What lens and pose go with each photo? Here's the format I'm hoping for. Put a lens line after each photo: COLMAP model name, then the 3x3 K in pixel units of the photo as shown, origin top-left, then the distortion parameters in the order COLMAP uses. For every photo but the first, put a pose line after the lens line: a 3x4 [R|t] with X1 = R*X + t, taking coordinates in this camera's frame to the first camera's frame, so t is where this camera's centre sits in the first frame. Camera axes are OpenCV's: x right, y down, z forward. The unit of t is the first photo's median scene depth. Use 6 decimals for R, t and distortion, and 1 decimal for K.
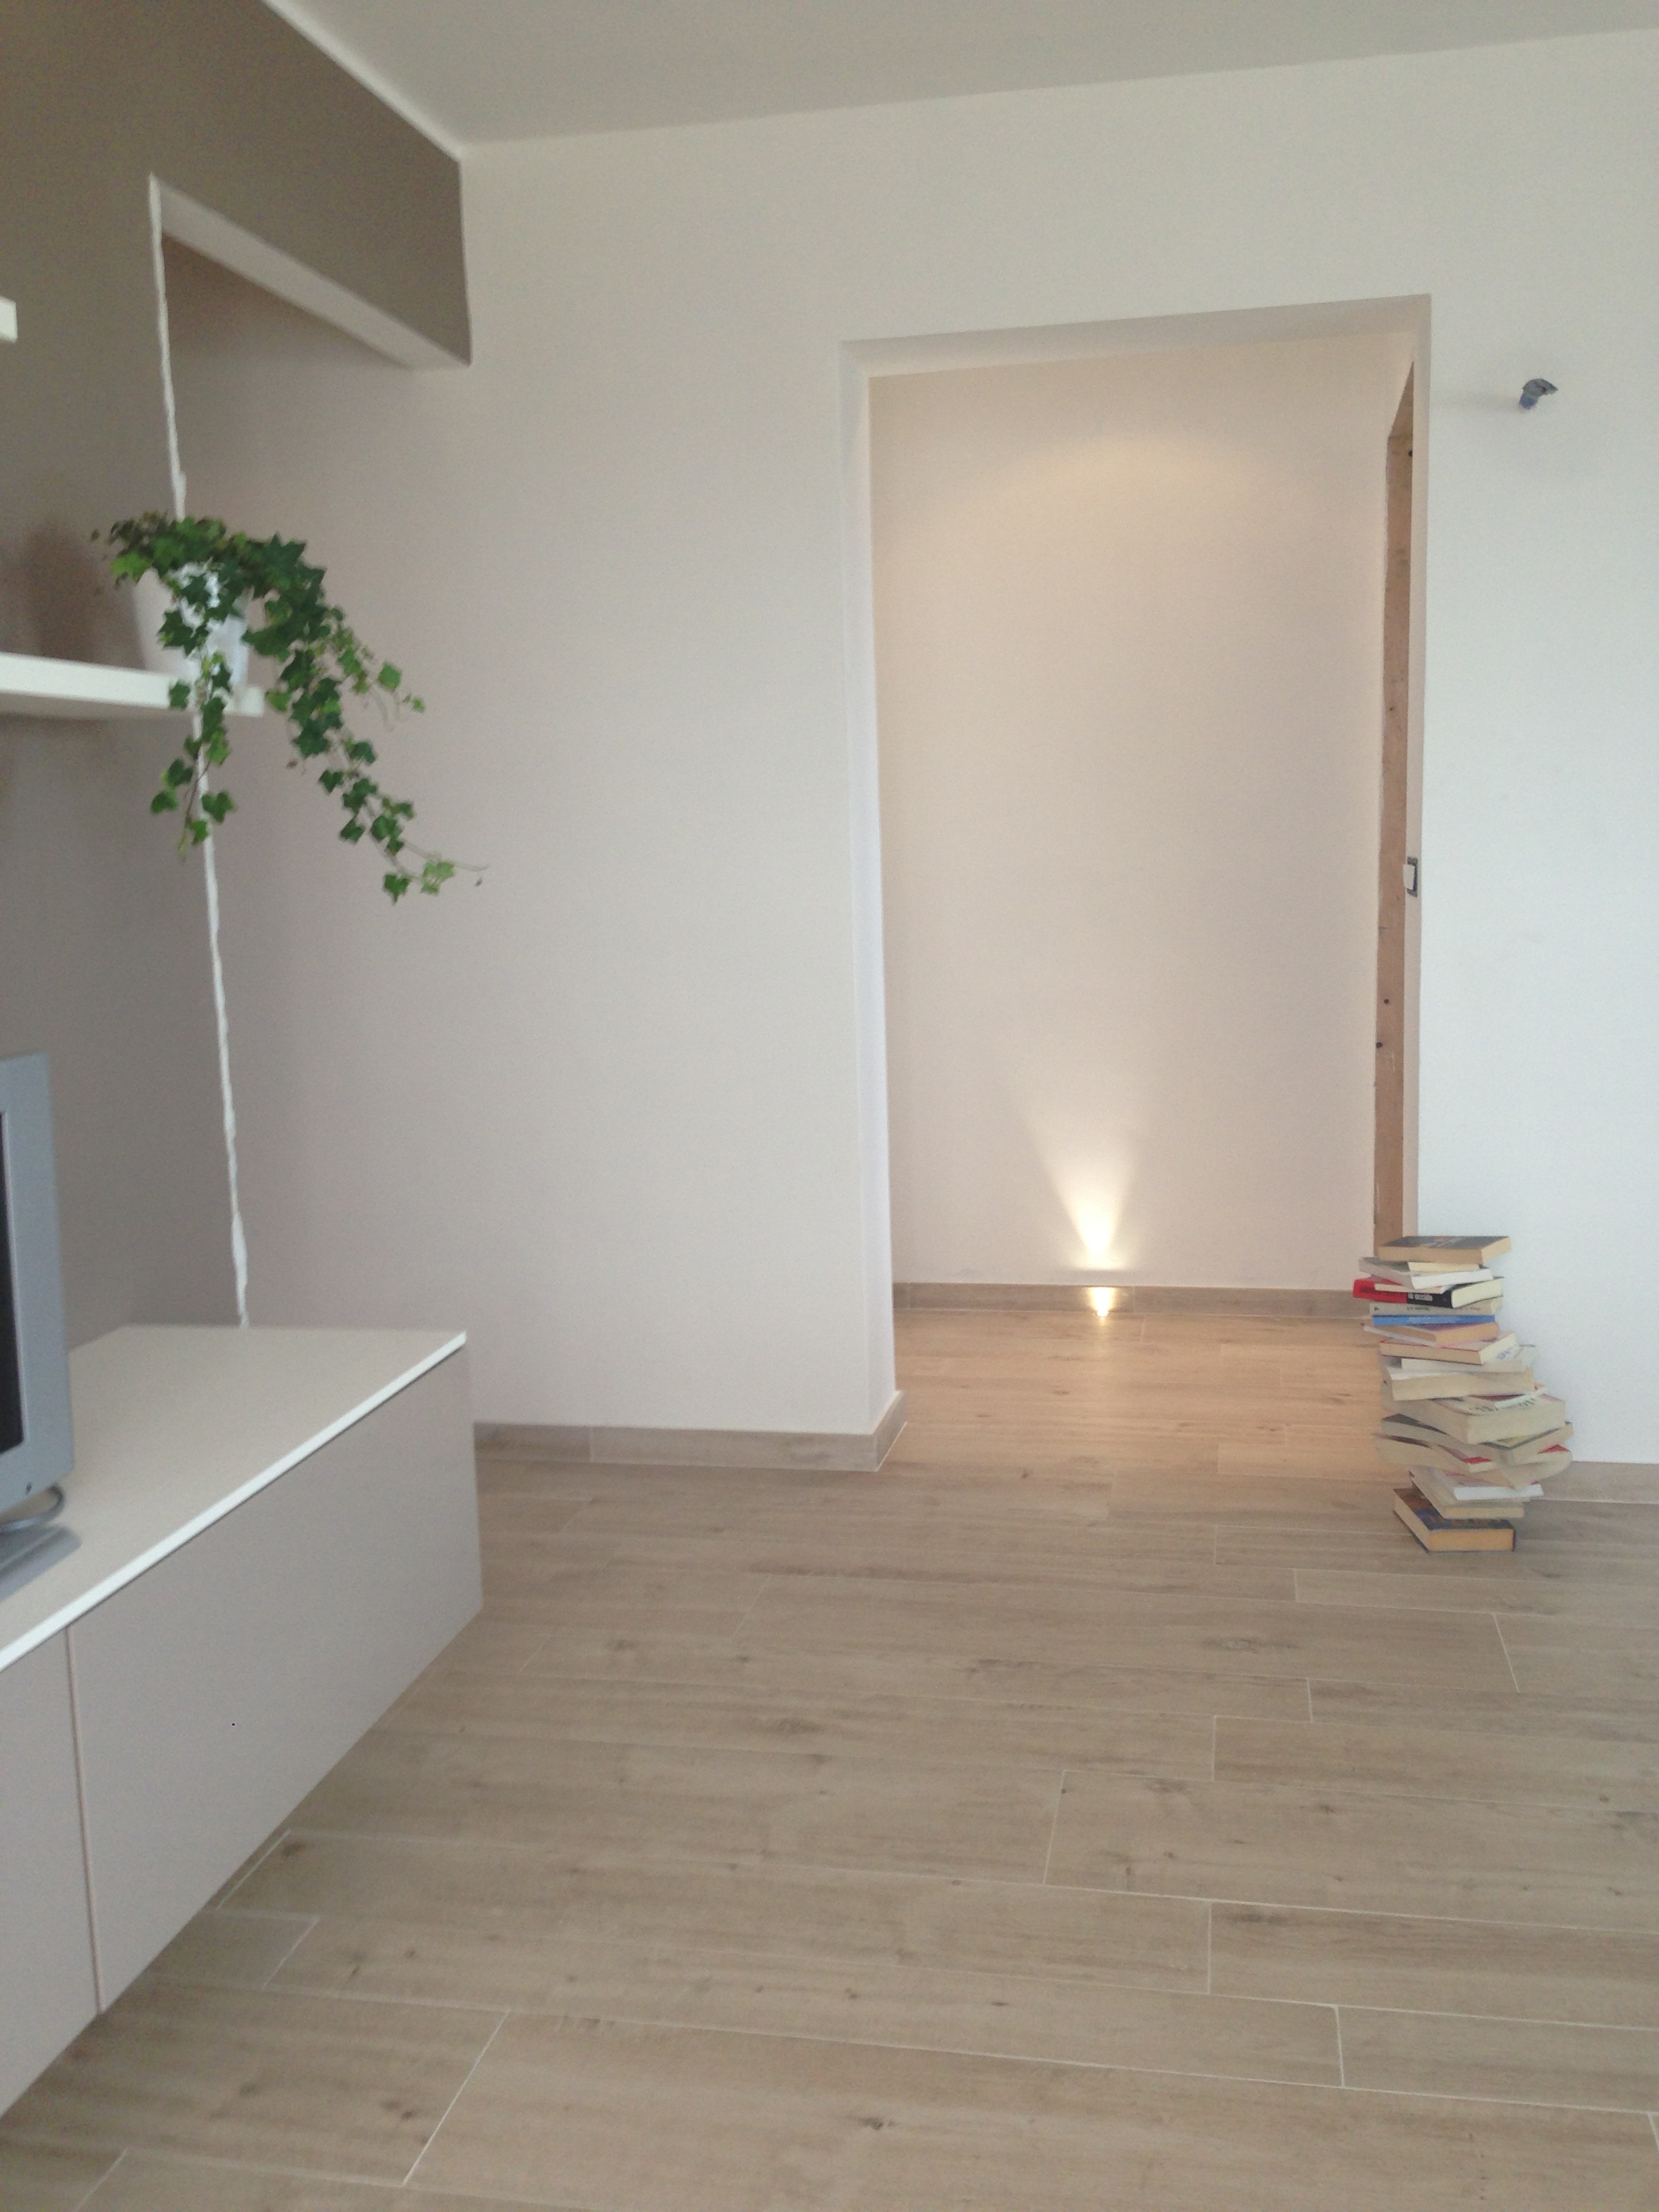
lens RADIAL K [[1994.2, 0, 829.5], [0, 1994.2, 1106.0], [0, 0, 1]] dist [0.134032, -0.276600]
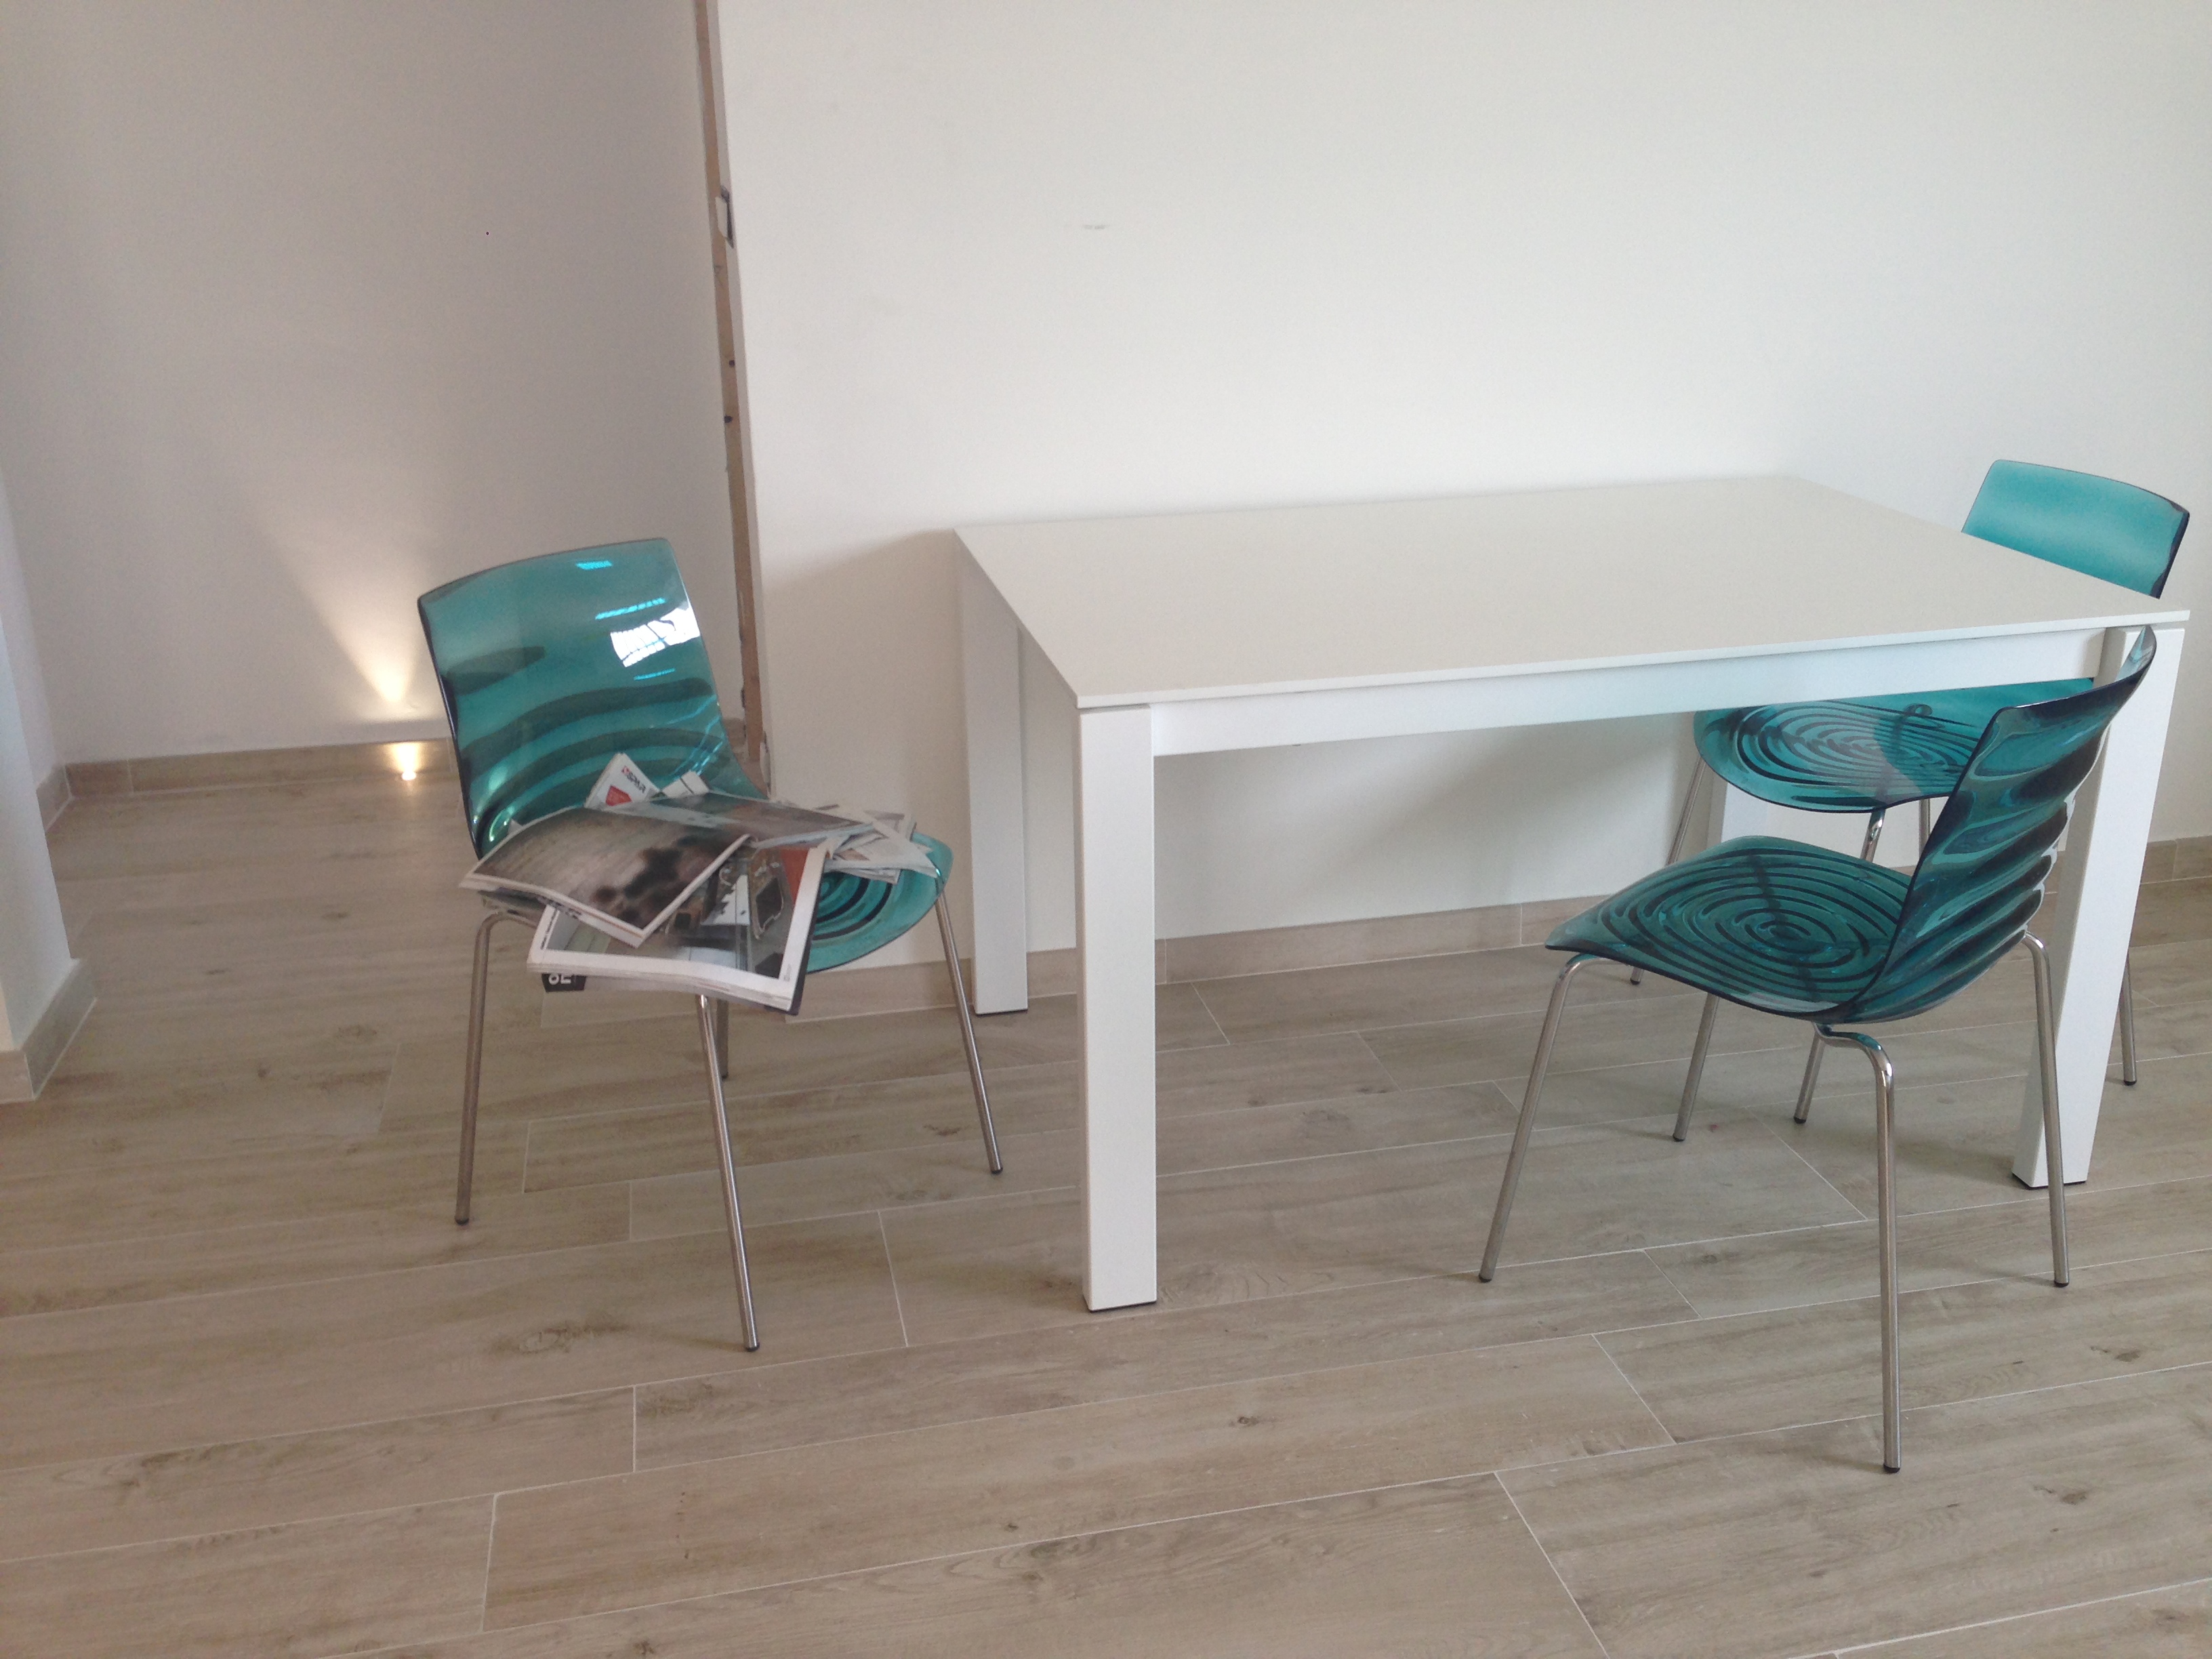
lens RADIAL K [[1988.2, 0, 1106.0], [0, 1988.2, 829.5], [0, 0, 1]] dist [0.158176, -0.243128]
pose [[0.915099, -0.118079, 0.385553, 0.128711], [0.032120, 0.974471, 0.222205, -0.067136], [-0.401948, -0.190956, 0.895530, 0.300783]]
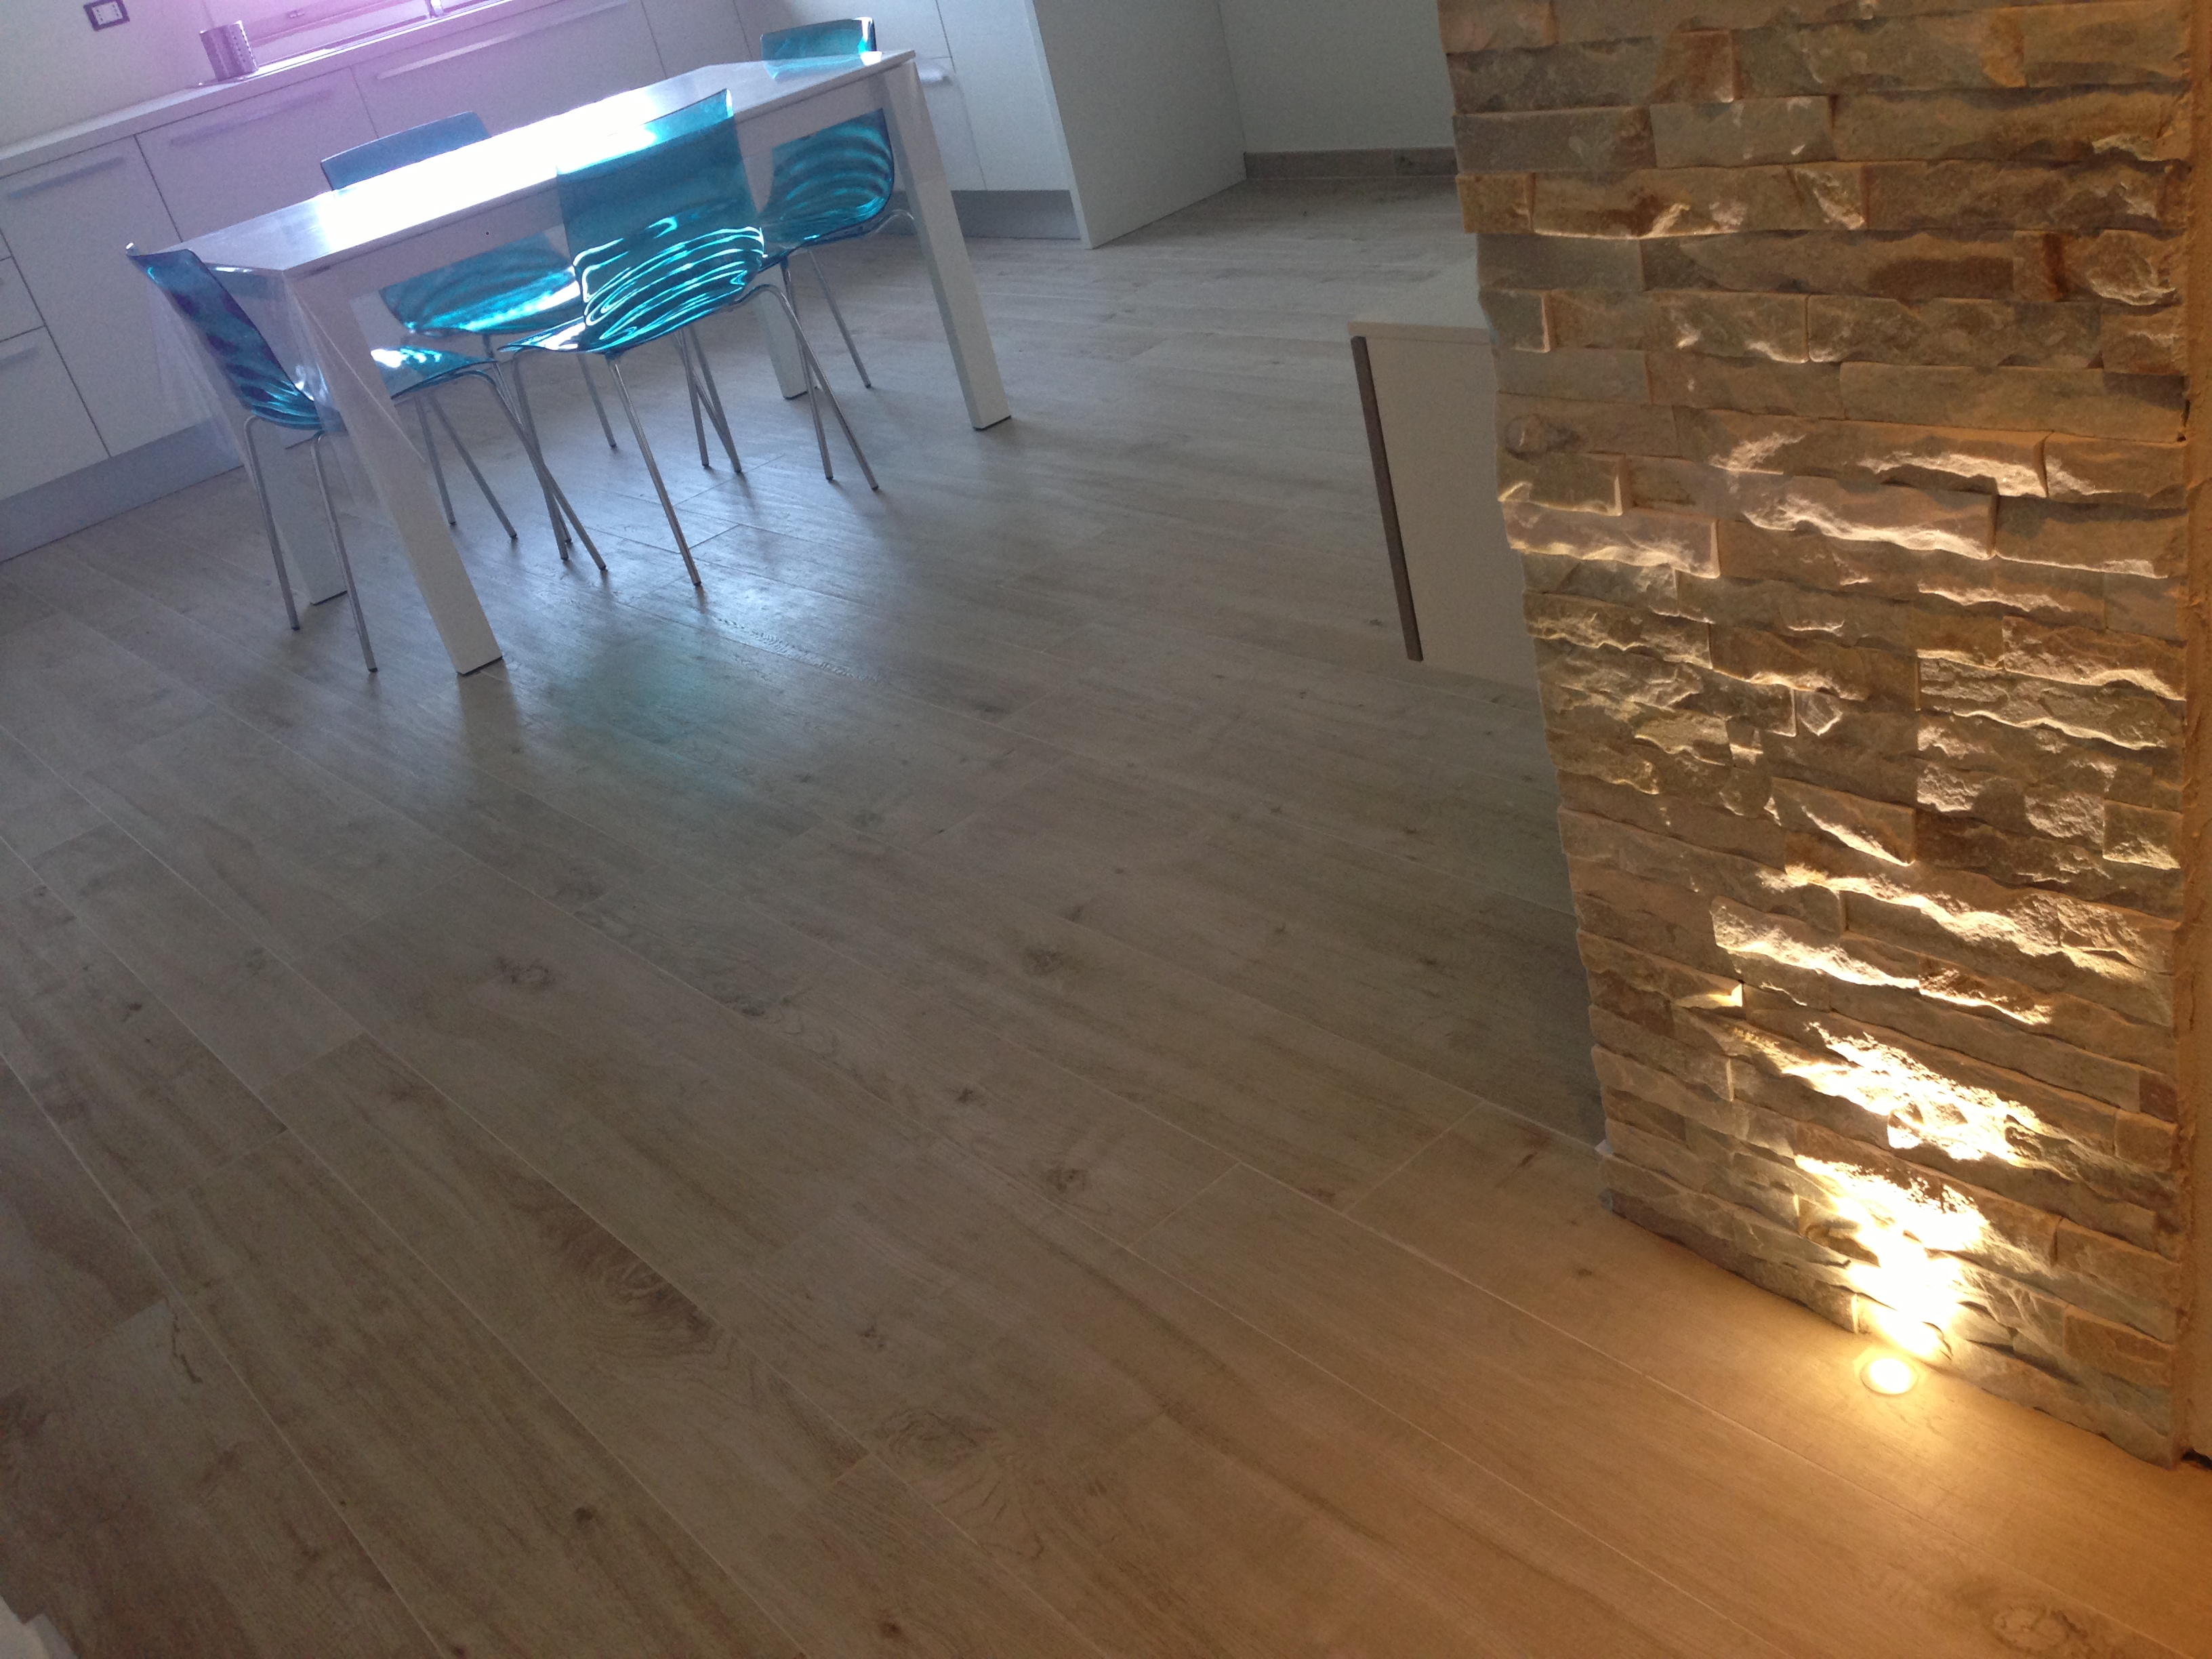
lens RADIAL K [[1988.2, 0, 1106.0], [0, 1988.2, 829.5], [0, 0, 1]] dist [0.158176, -0.243128]
pose [[-0.750516, -0.107722, 0.652013, -0.501952], [0.346825, 0.775627, 0.527366, -0.130734], [-0.562528, 0.621931, -0.544760, 1.272179]]
